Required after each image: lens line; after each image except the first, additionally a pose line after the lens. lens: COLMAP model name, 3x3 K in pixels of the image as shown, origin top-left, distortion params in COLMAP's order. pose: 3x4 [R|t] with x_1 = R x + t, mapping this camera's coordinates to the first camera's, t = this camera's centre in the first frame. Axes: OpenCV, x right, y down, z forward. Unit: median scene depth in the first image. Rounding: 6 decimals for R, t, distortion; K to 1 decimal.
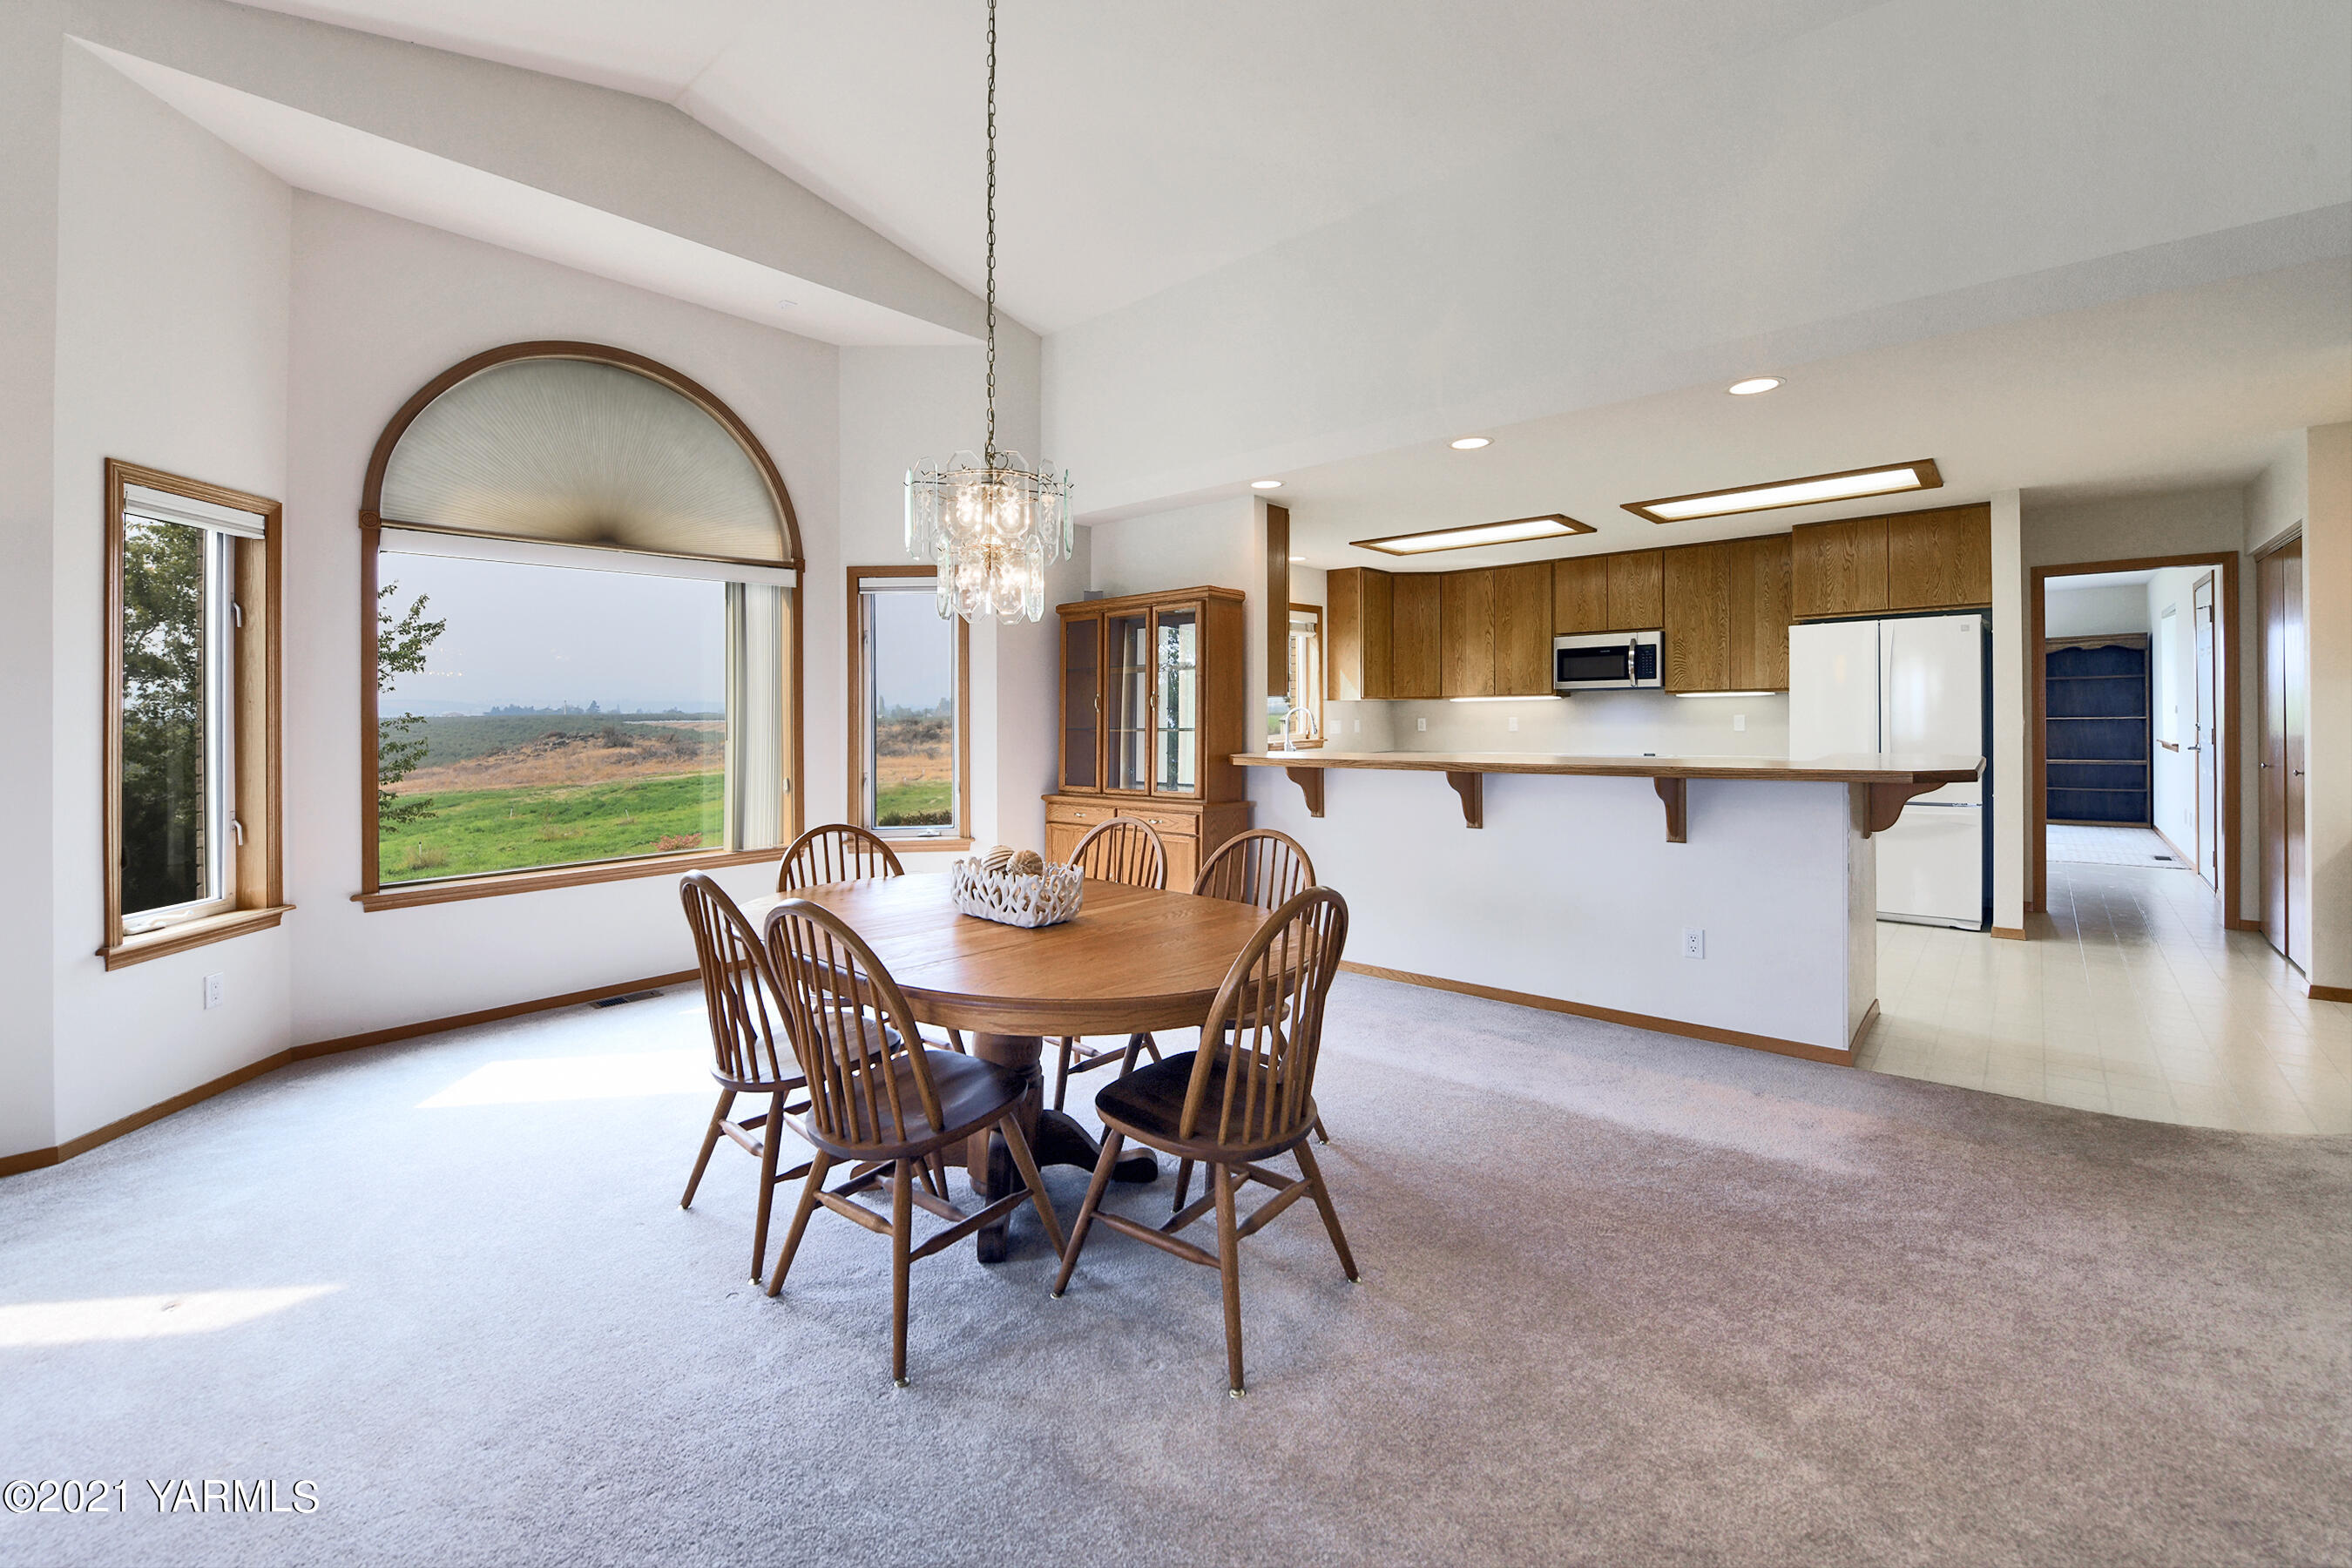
lens RADIAL K [[983.9, 0, 1130.3], [0, 983.9, 709.0], [0, 0, 1]] dist [-0.016414, -0.000561]
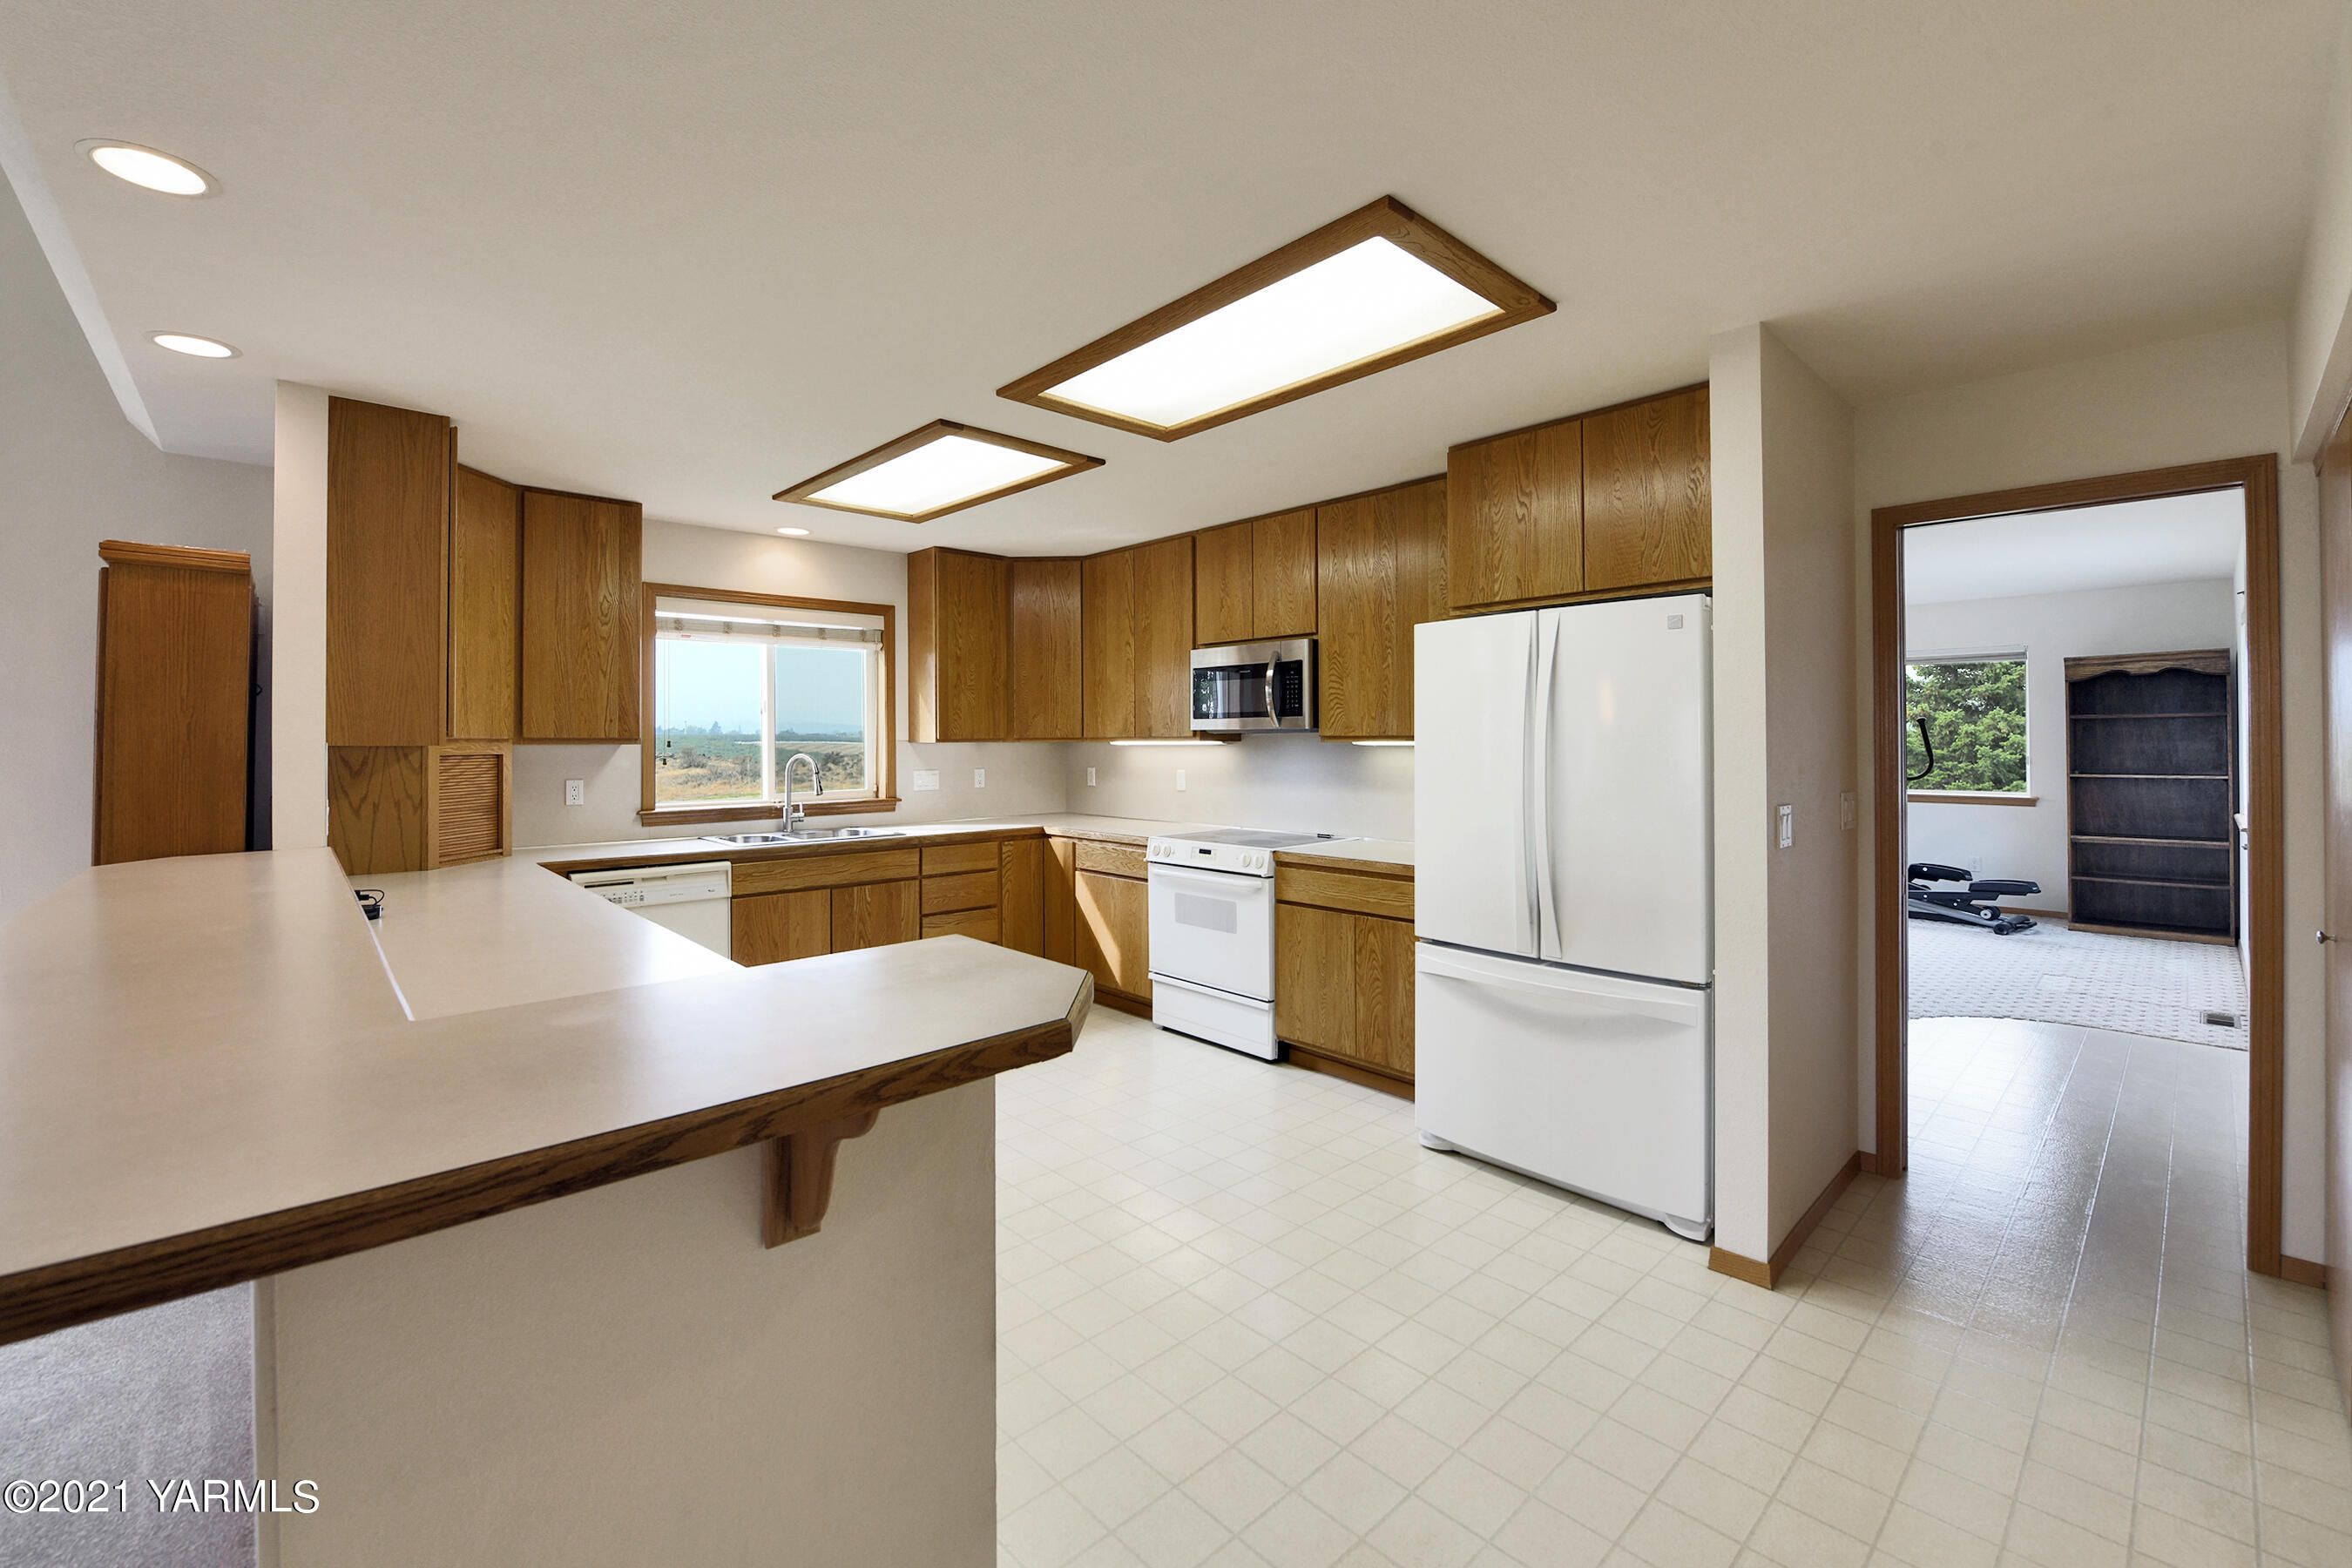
lens RADIAL K [[969.9, 0, 1177.2], [0, 969.9, 719.4], [0, 0, 1]] dist [-0.014595, -0.000381]
pose [[0.996930, 0.008566, -0.077828, 0.637492], [-0.009671, 0.999857, -0.013839, -0.024801], [0.077698, 0.014550, 0.996871, 0.487239]]
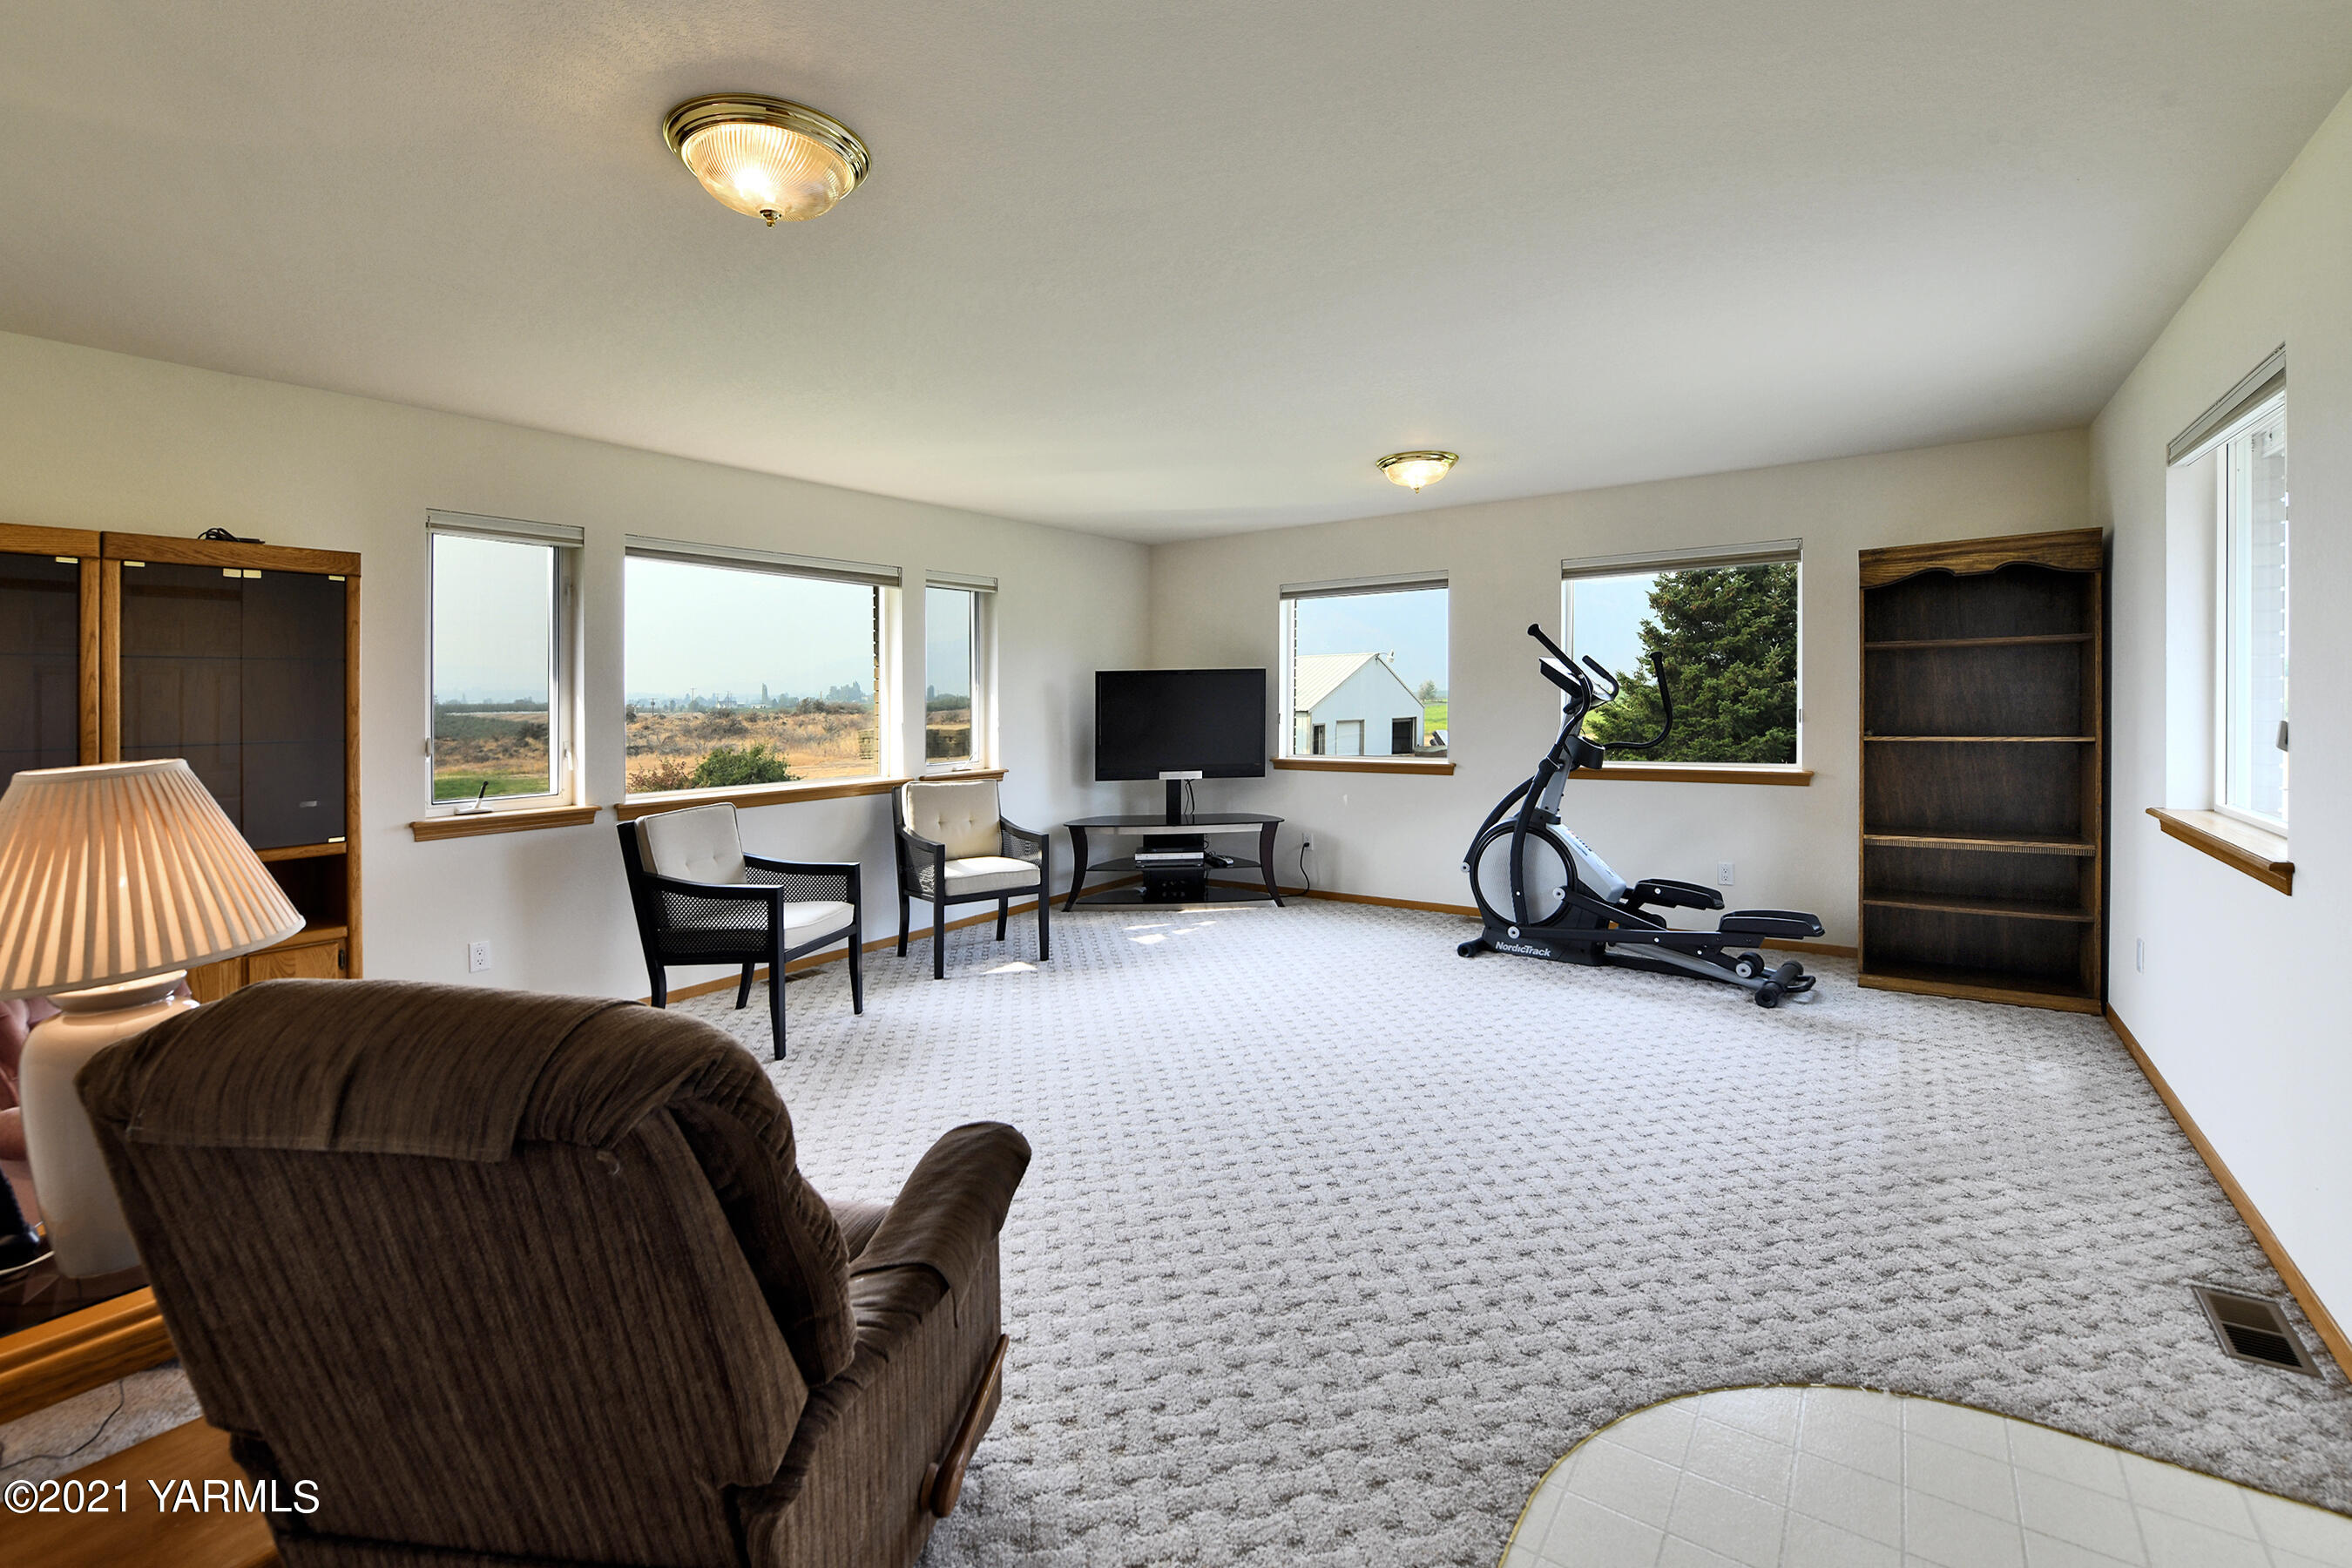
lens RADIAL K [[1006.7, 0, 1193.3], [0, 1006.7, 710.6], [0, 0, 1]] dist [-0.016994, -0.000172]
pose [[0.990766, -0.002395, 0.135564, 1.024945], [0.000580, 0.999910, 0.013424, -0.015811], [-0.135584, -0.013222, 0.990678, 1.053450]]
